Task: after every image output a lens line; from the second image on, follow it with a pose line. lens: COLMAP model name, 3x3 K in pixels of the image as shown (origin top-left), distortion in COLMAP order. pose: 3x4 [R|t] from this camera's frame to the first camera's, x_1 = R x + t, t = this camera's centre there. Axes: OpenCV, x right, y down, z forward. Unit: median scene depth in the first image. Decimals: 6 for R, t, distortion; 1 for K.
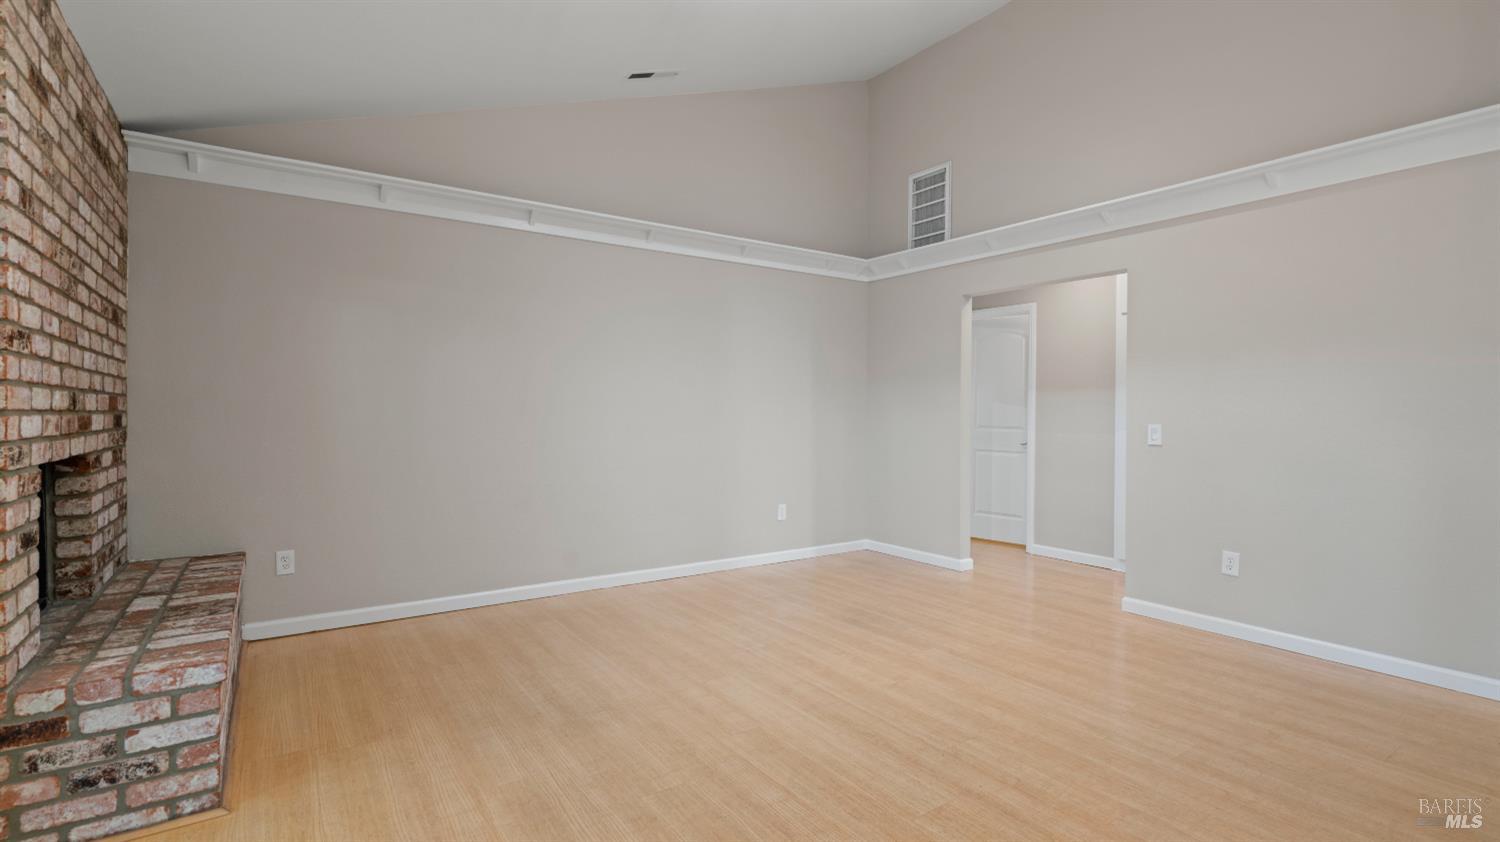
lens RADIAL K [[682.3, 0, 754.9], [0, 682.3, 426.9], [0, 0, 1]] dist [-0.007293, 0.005544]
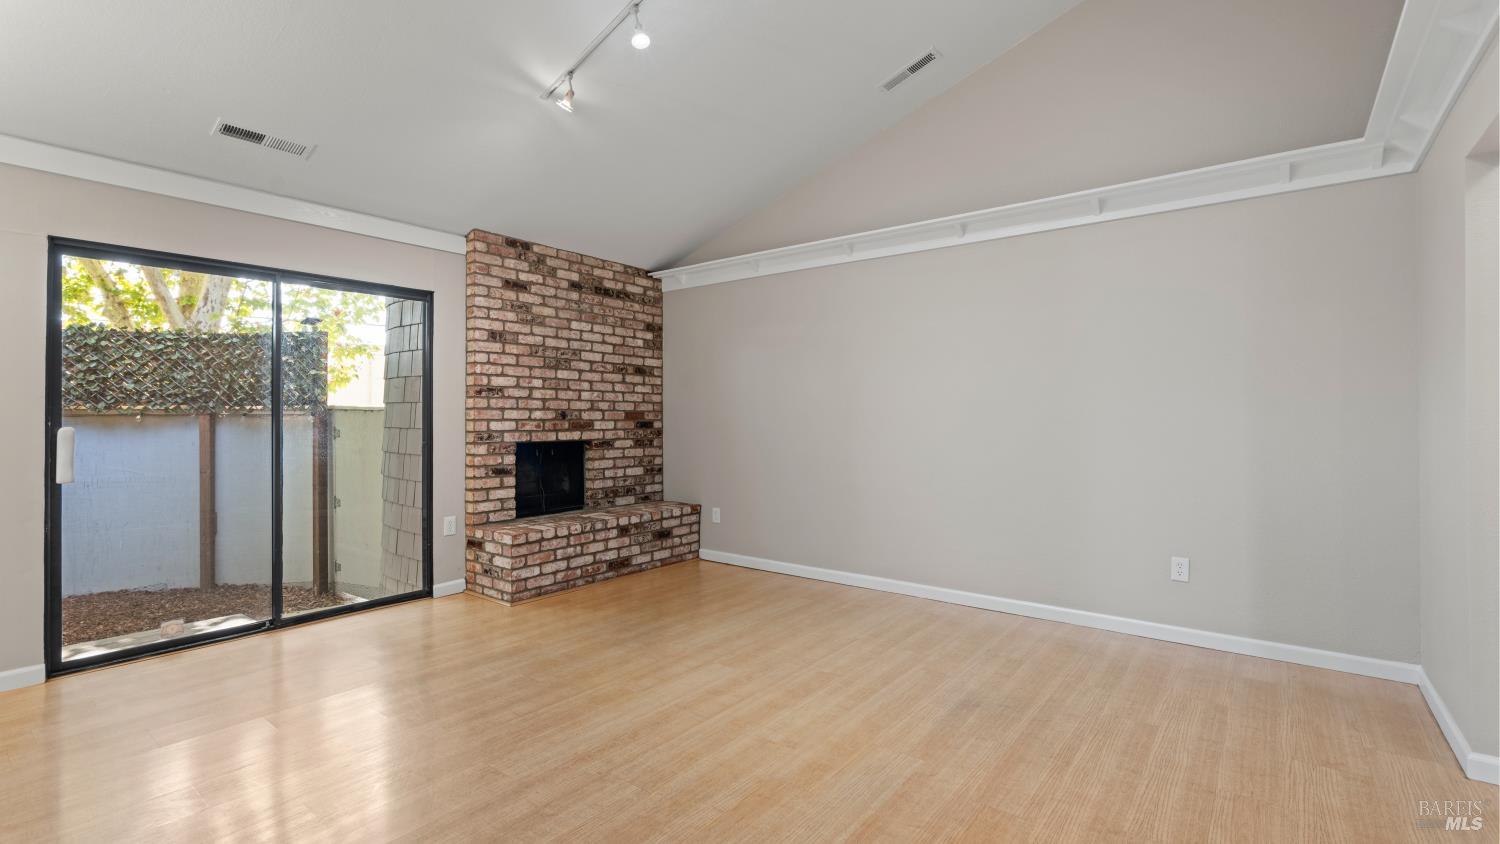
lens RADIAL K [[682.3, 0, 755.5], [0, 682.3, 417.5], [0, 0, 1]] dist [-0.007293, 0.005544]
pose [[0.300655, -0.005865, -0.953715, 1.000326], [-0.022131, 0.999669, -0.013124, -0.010163], [0.953476, 0.025052, 0.300426, 0.718260]]
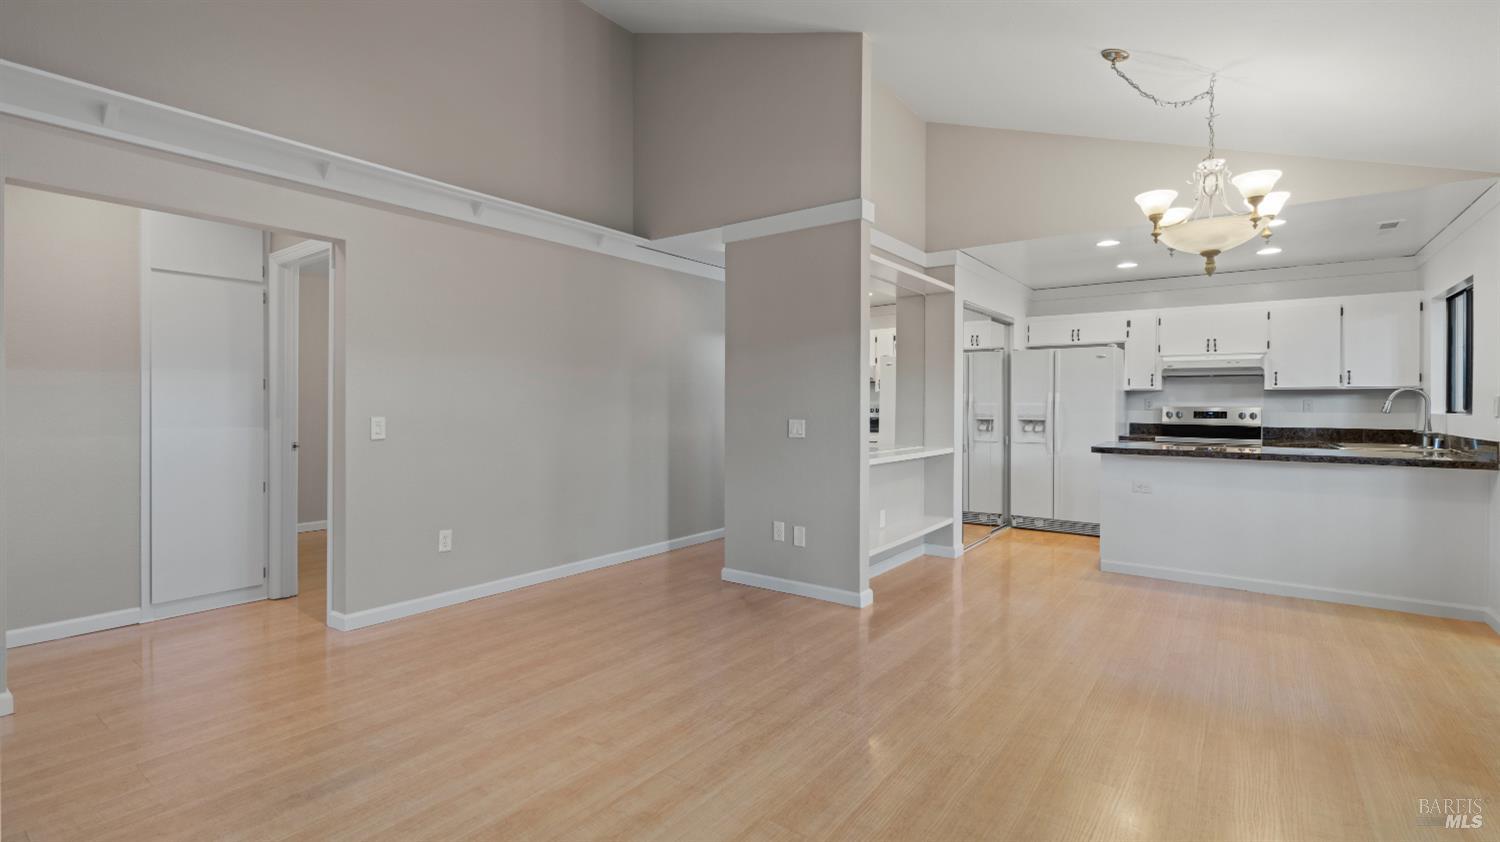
lens RADIAL K [[682.3, 0, 745.8], [0, 682.3, 409.9], [0, 0, 1]] dist [-0.007293, 0.005544]
pose [[-0.310349, -0.014813, 0.950507, -0.604480], [0.019457, 0.999570, 0.021930, -0.030273], [-0.950424, 0.025300, -0.309927, 1.072181]]
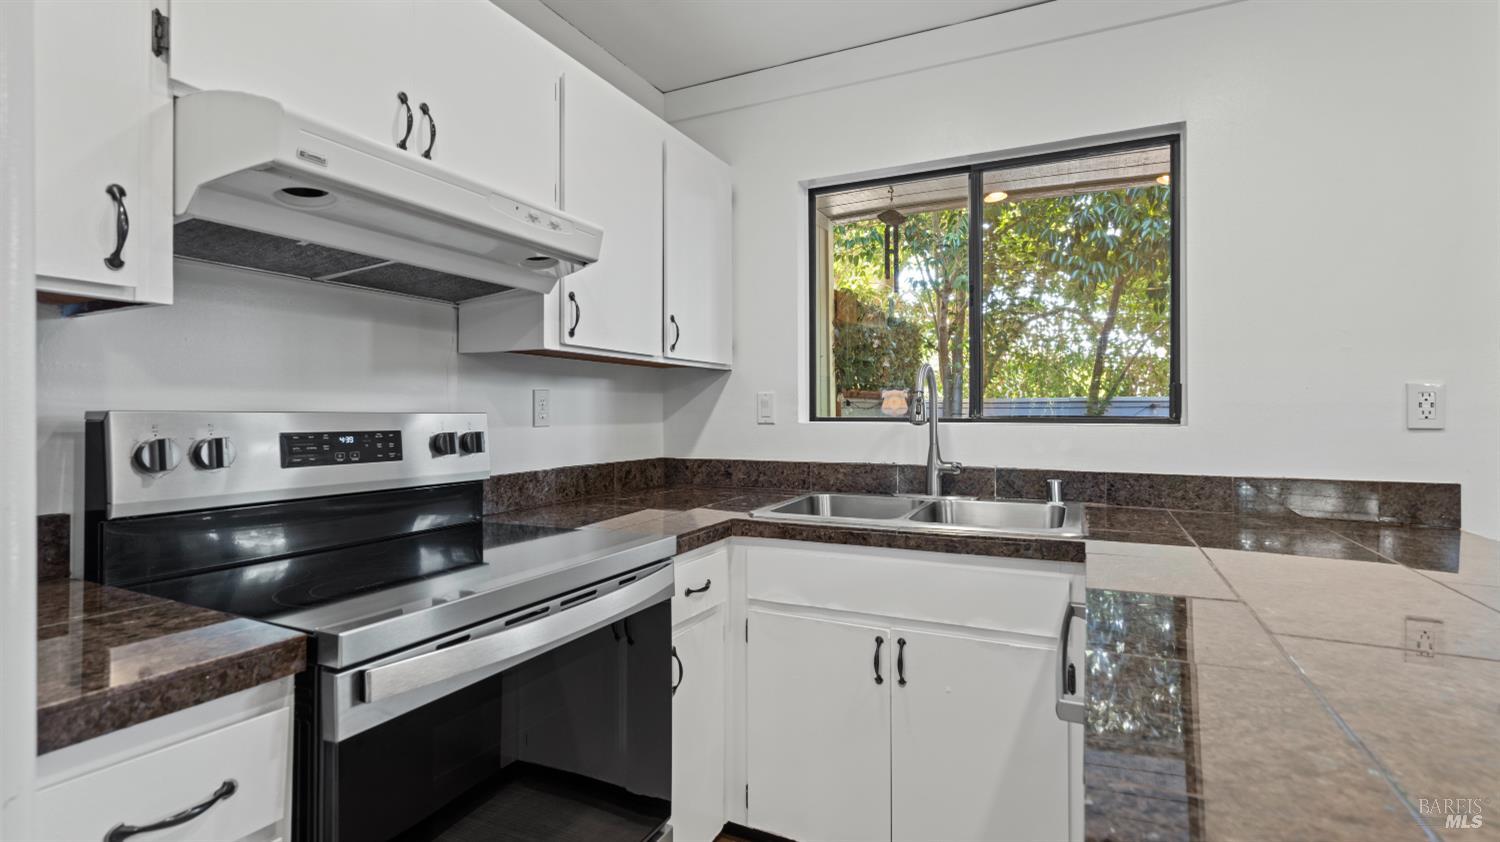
lens RADIAL K [[682.3, 0, 724.1], [0, 682.3, 407.3], [0, 0, 1]] dist [-0.007293, 0.005544]
pose [[-0.879338, -0.006894, -0.476148, 0.886194], [-0.016970, 0.999714, 0.016865, 0.017618], [0.475895, 0.022910, -0.879203, -0.354640]]
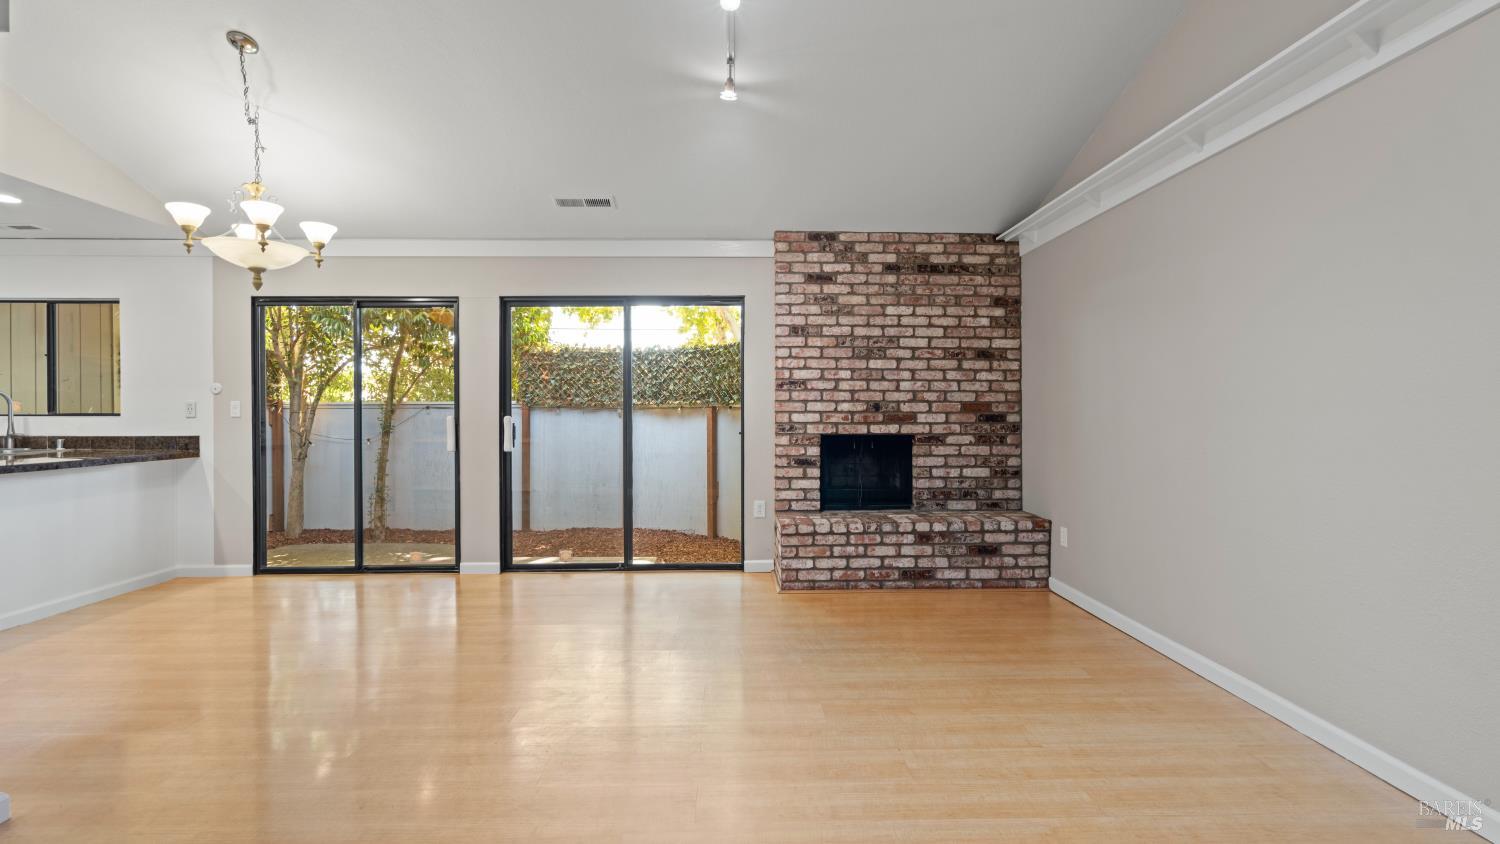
lens RADIAL K [[682.3, 0, 746.8], [0, 682.3, 421.4], [0, 0, 1]] dist [-0.007293, 0.005544]
pose [[-0.550989, 0.009073, -0.834463, 0.747238], [-0.024112, 0.999350, 0.026787, -0.030103], [0.834164, 0.034880, -0.550412, 1.409013]]
